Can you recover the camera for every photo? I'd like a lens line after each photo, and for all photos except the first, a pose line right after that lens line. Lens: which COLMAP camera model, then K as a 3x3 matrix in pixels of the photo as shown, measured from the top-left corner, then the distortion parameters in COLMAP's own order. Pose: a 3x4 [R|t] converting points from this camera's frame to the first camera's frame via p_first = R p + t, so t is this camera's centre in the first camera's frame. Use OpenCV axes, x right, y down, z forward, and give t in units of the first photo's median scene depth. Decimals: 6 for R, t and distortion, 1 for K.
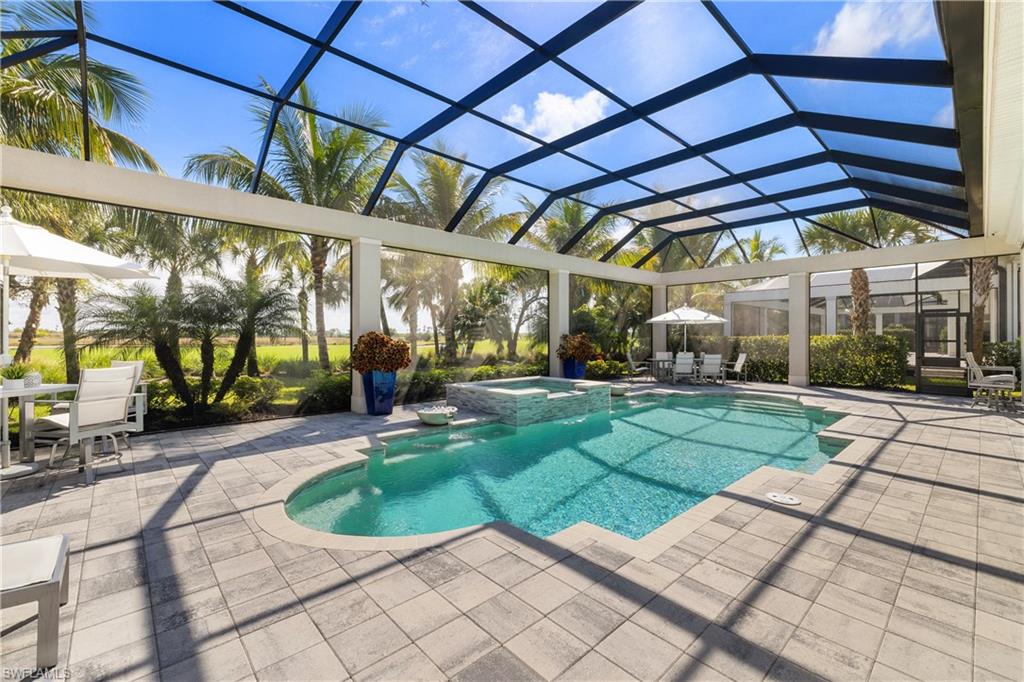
lens RADIAL K [[428.7, 0, 516.0], [0, 428.7, 341.0], [0, 0, 1]] dist [-0.000968, -0.000379]
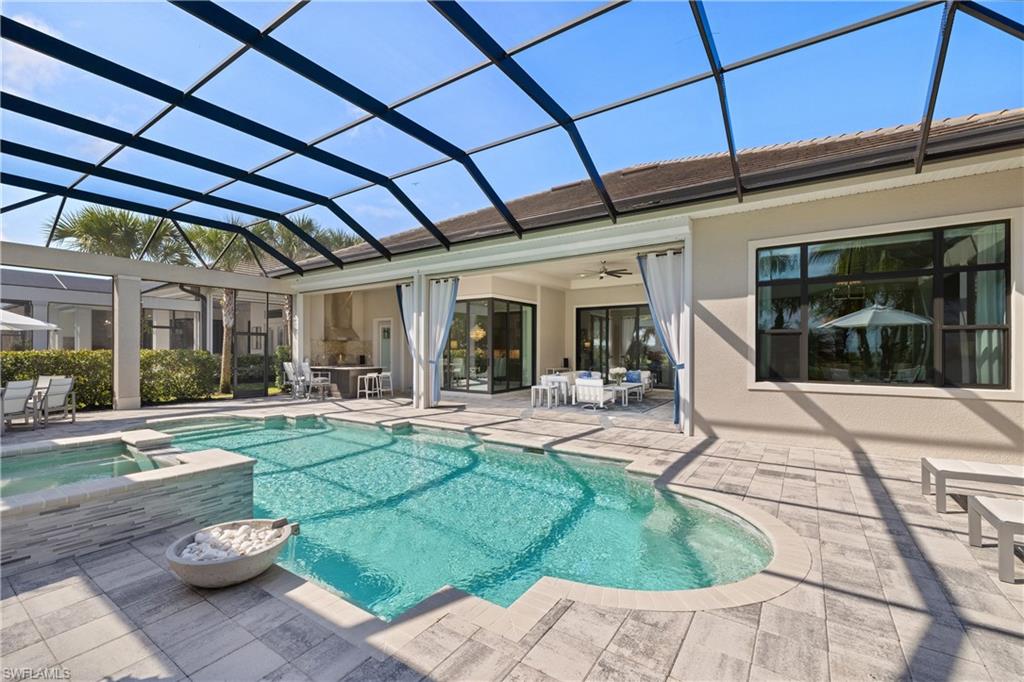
lens RADIAL K [[428.7, 0, 516.0], [0, 428.7, 341.0], [0, 0, 1]] dist [-0.000968, -0.000379]
pose [[-0.220973, 0.020900, 0.975056, -1.305661], [0.011373, 0.999758, -0.018852, -0.022989], [-0.975214, 0.006923, -0.221157, 1.737497]]
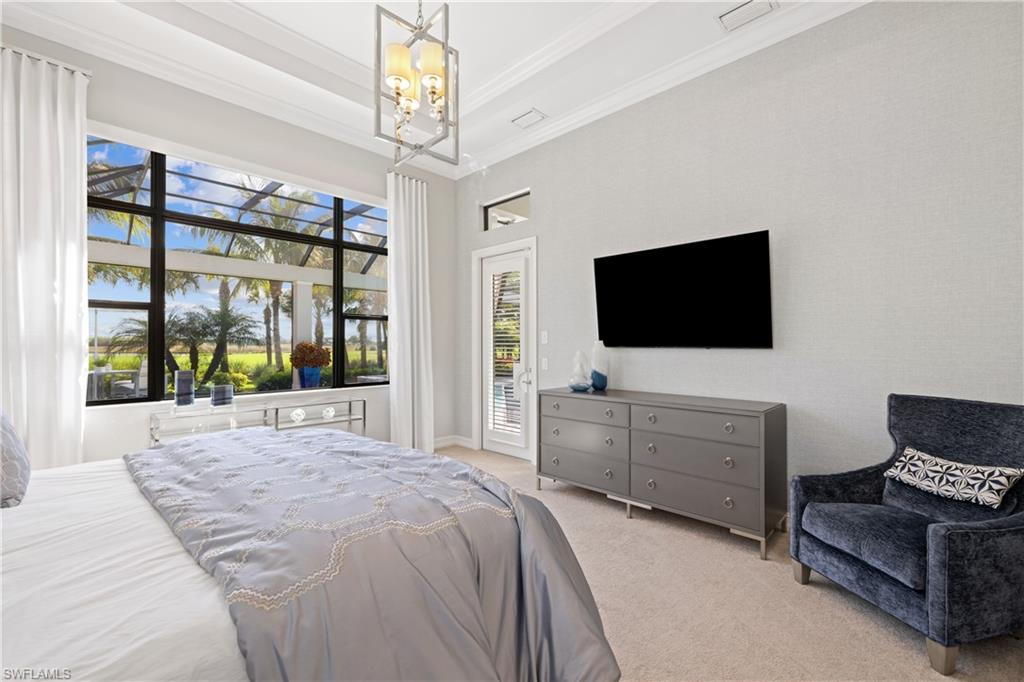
lens RADIAL K [[428.7, 0, 516.0], [0, 428.7, 341.0], [0, 0, 1]] dist [-0.000968, -0.000379]
pose [[0.999028, -0.004875, 0.043804, 0.354708], [0.005737, 0.999792, -0.019559, 0.011466], [-0.043699, 0.019791, 0.998849, -0.572833]]
